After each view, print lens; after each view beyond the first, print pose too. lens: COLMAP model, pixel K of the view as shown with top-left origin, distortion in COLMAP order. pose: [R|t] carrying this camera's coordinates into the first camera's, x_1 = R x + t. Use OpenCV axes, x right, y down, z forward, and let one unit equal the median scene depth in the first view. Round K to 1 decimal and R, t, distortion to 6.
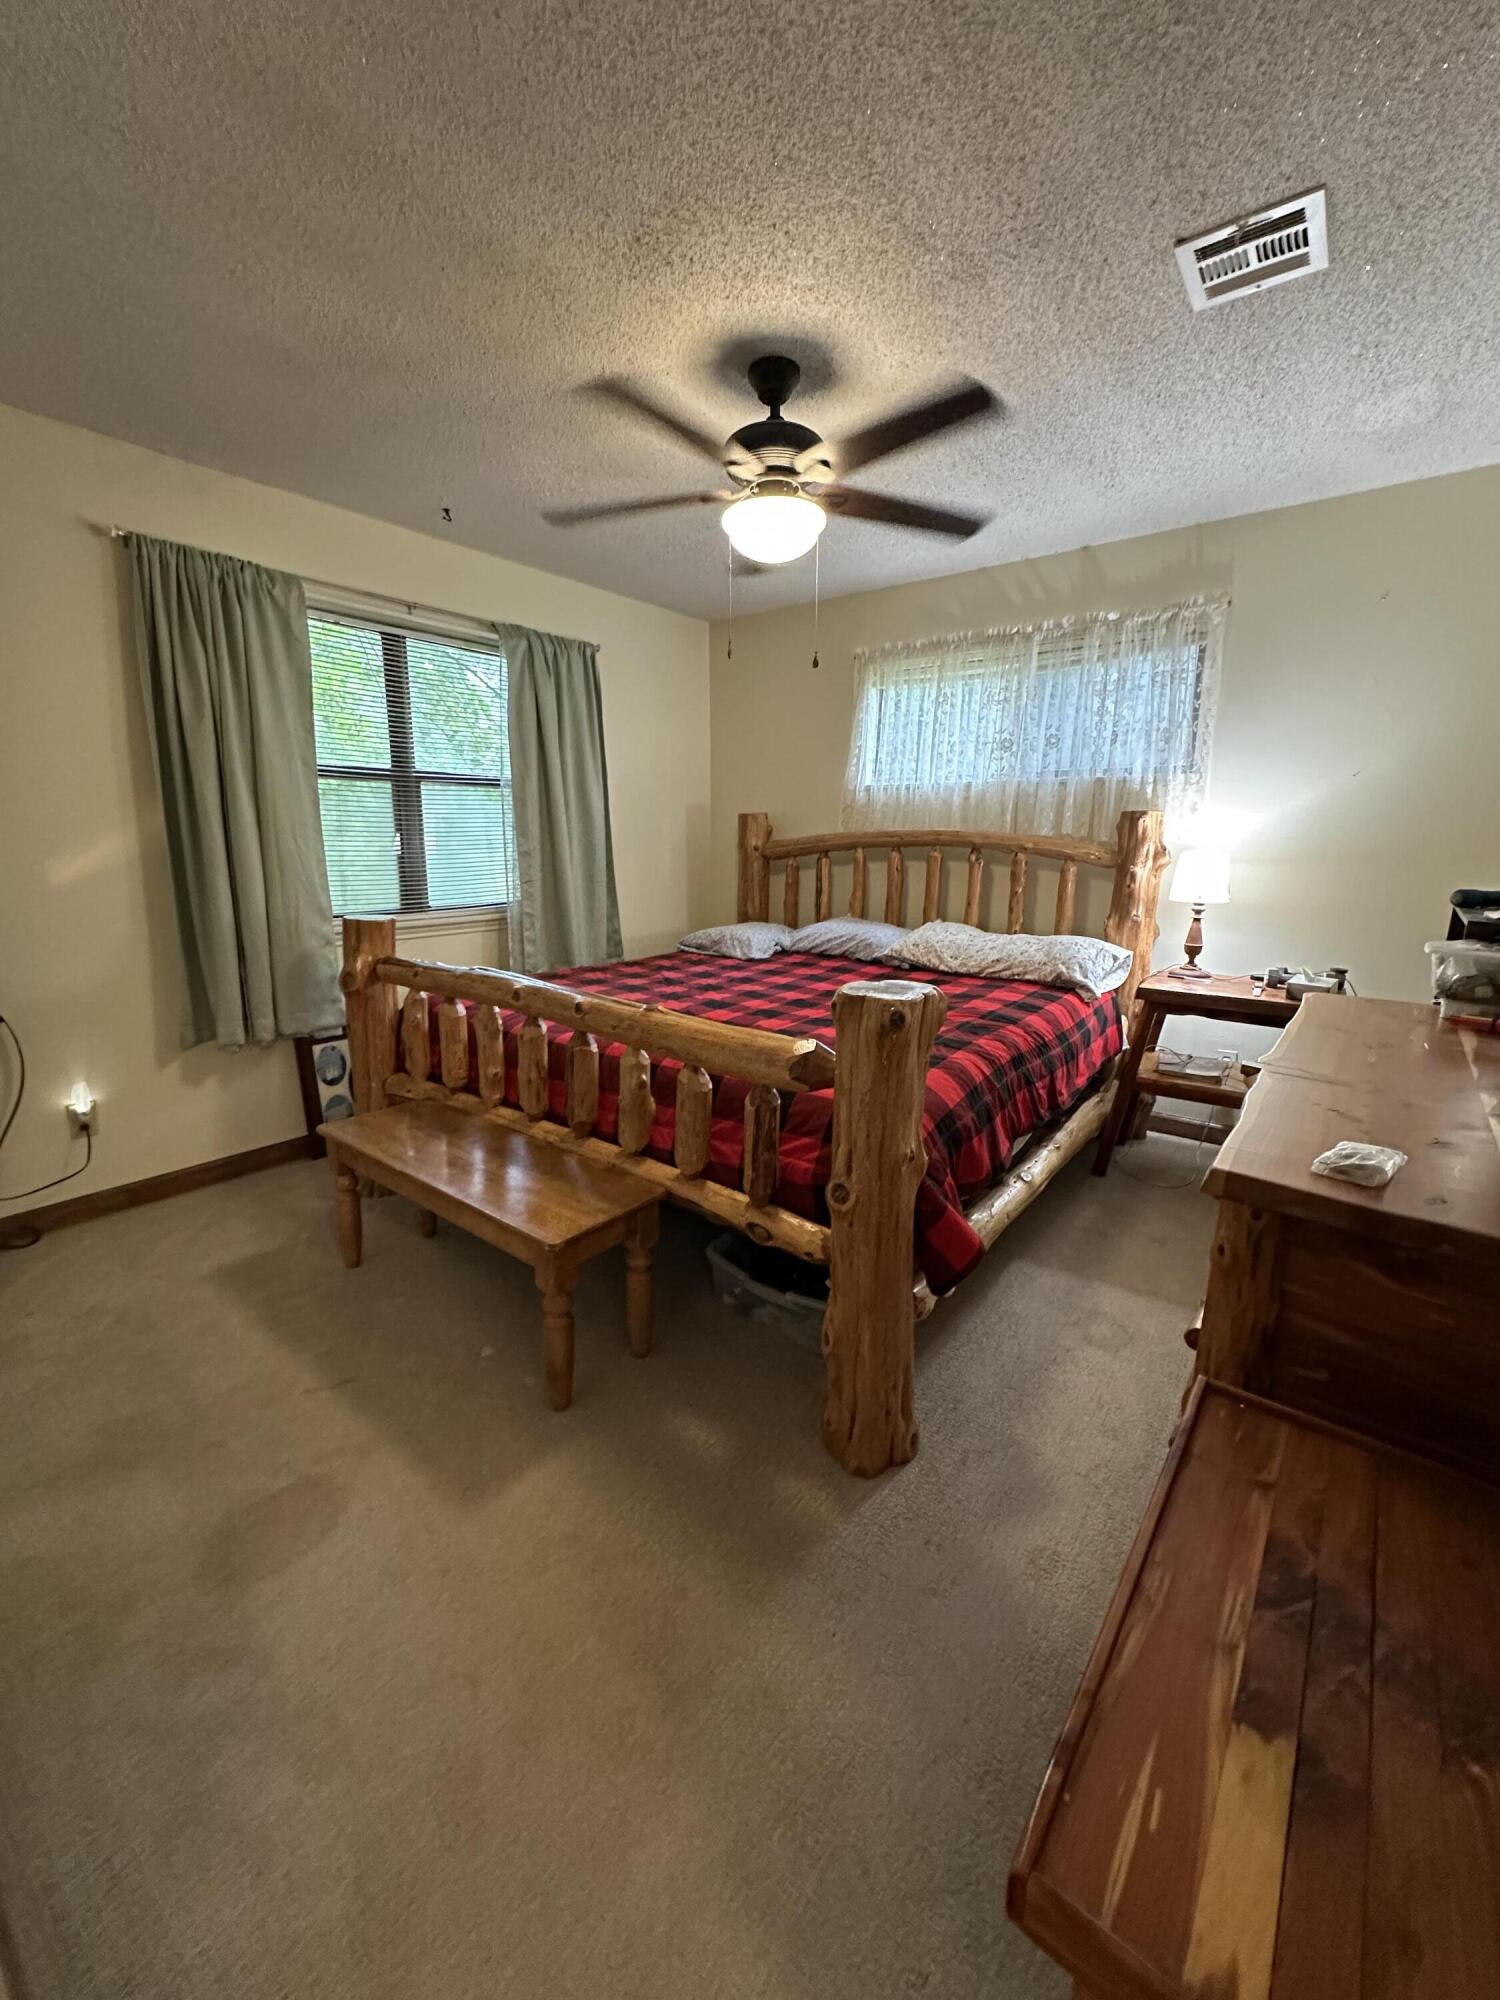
lens RADIAL K [[793.3, 0, 749.7], [0, 793.3, 1004.0], [0, 0, 1]] dist [-0.008169, 0.001180]
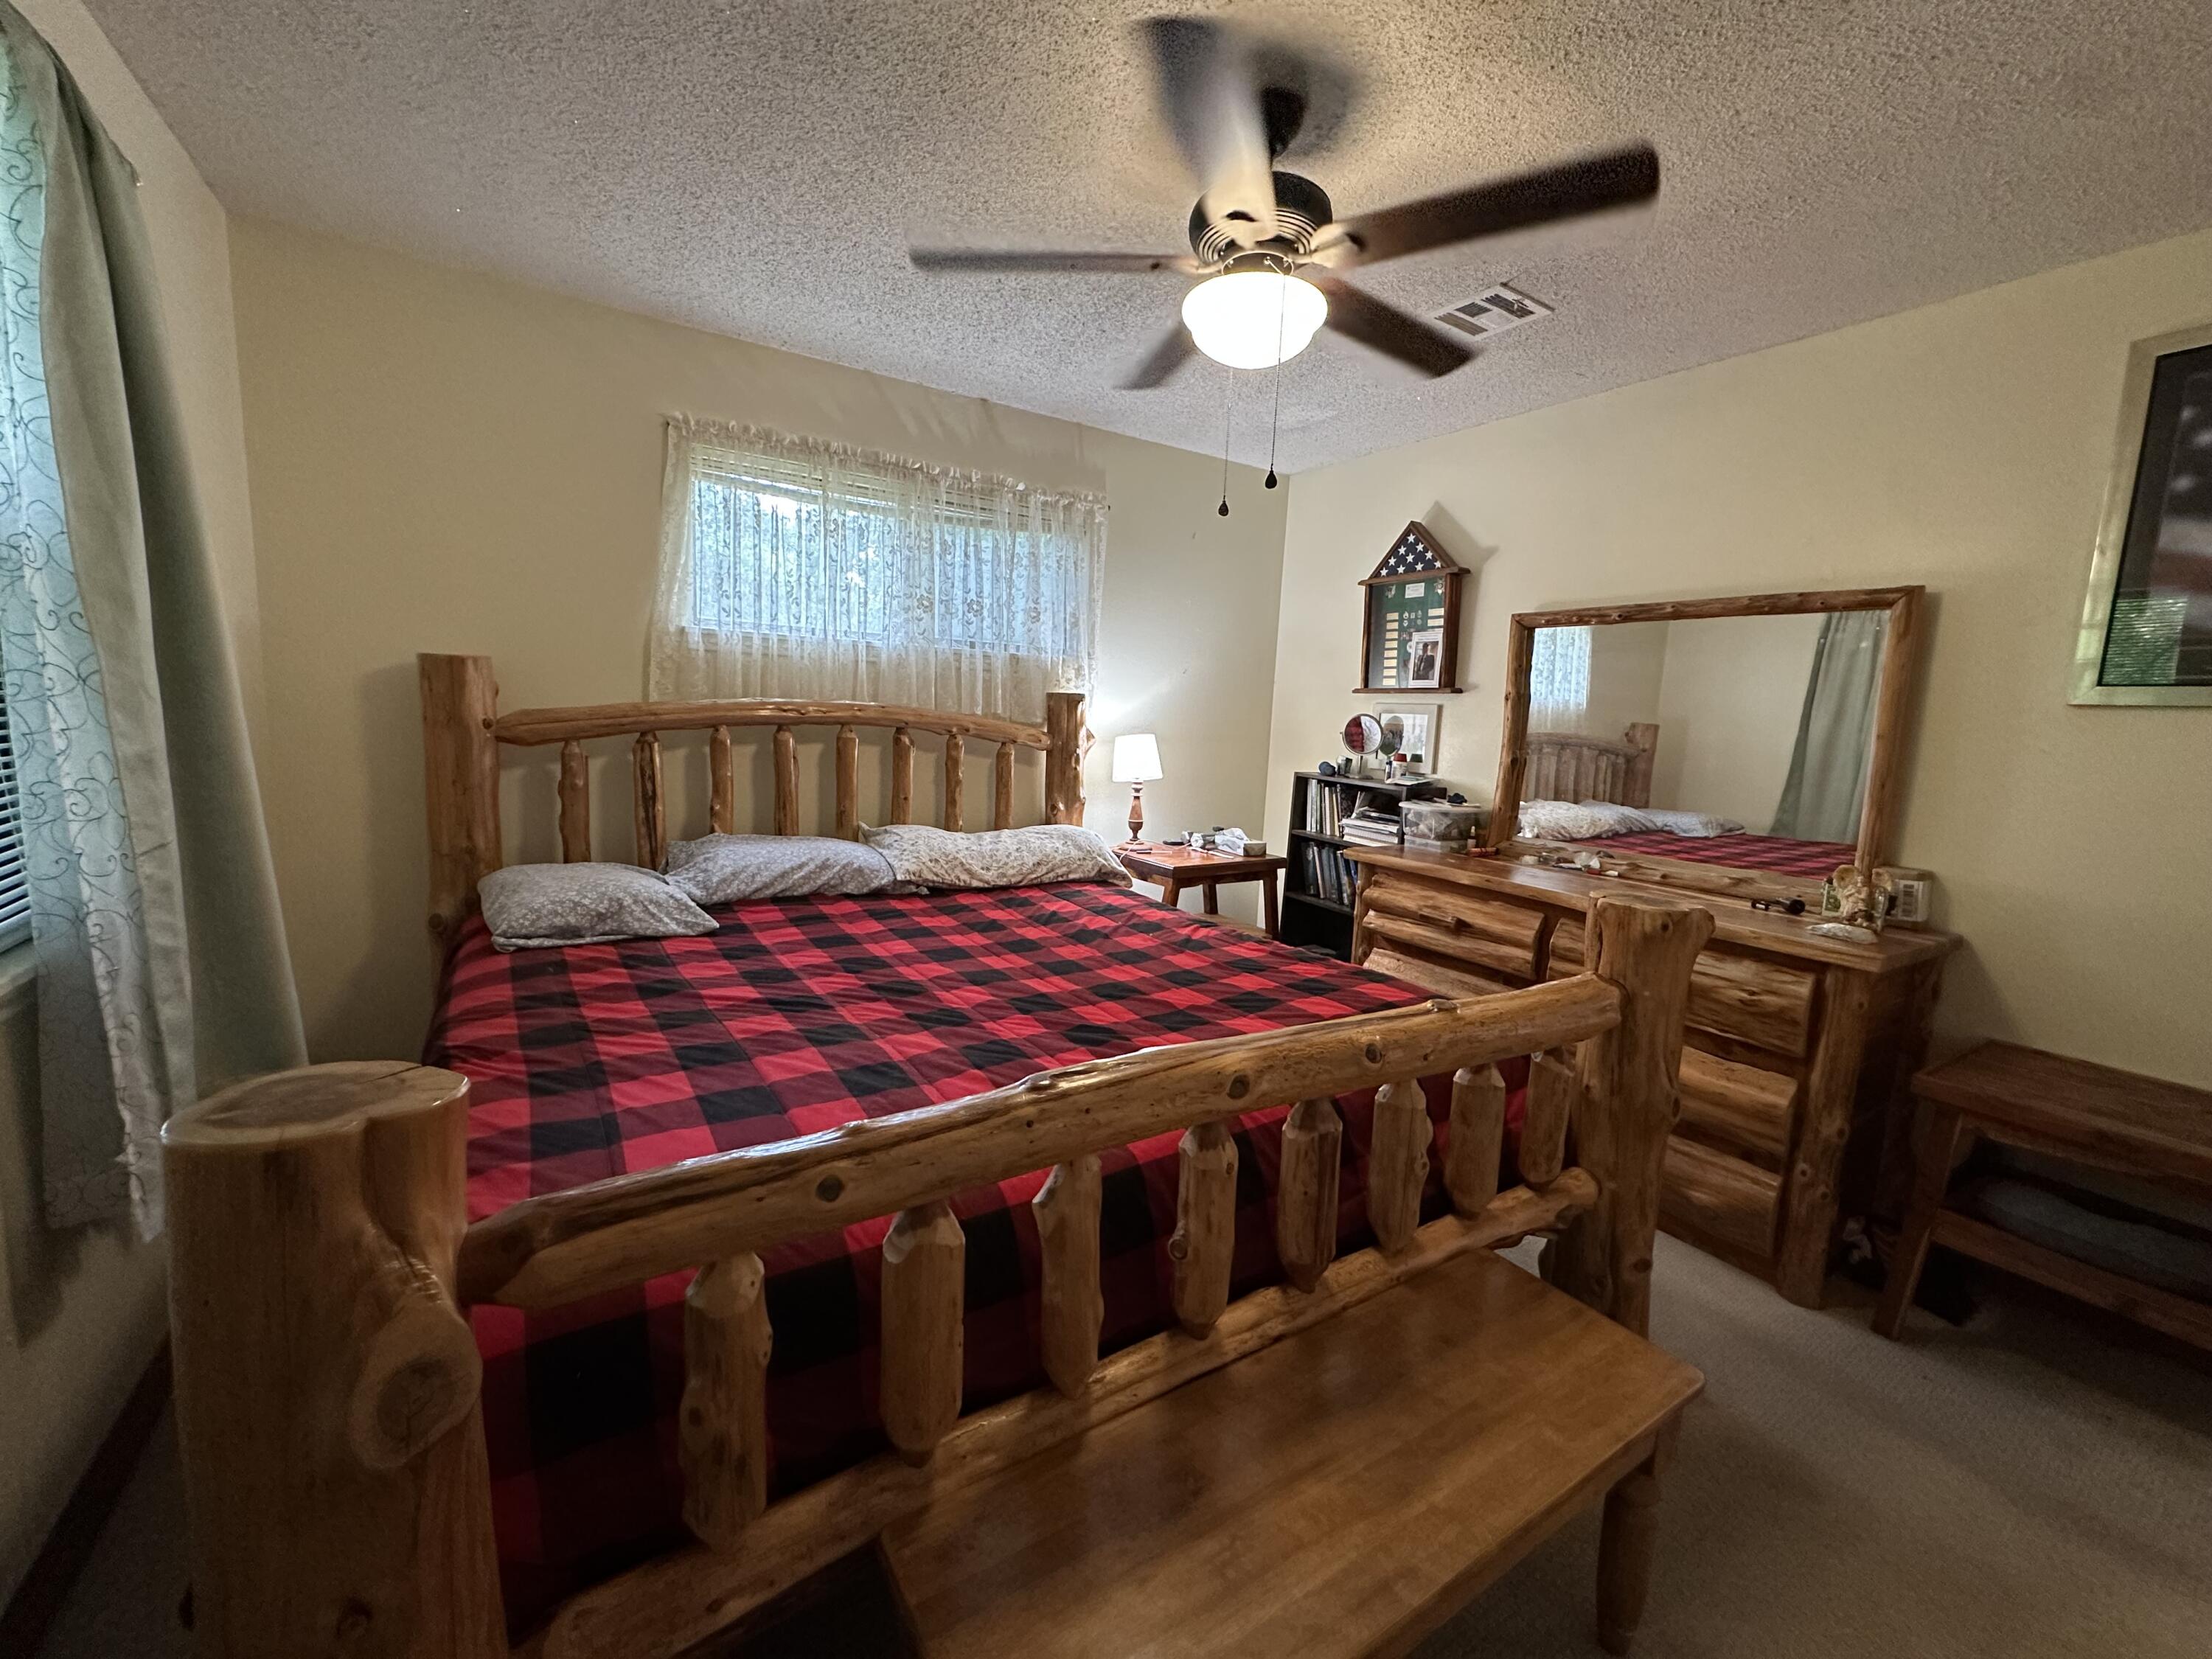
lens RADIAL K [[877.4, 0, 1104.8], [0, 877.4, 835.0], [0, 0, 1]] dist [-0.008169, 0.001180]
pose [[0.333174, -0.123398, 0.934756, -0.514494], [0.155030, 0.985075, 0.074784, -0.137022], [-0.930033, 0.119999, 0.347332, 0.568426]]
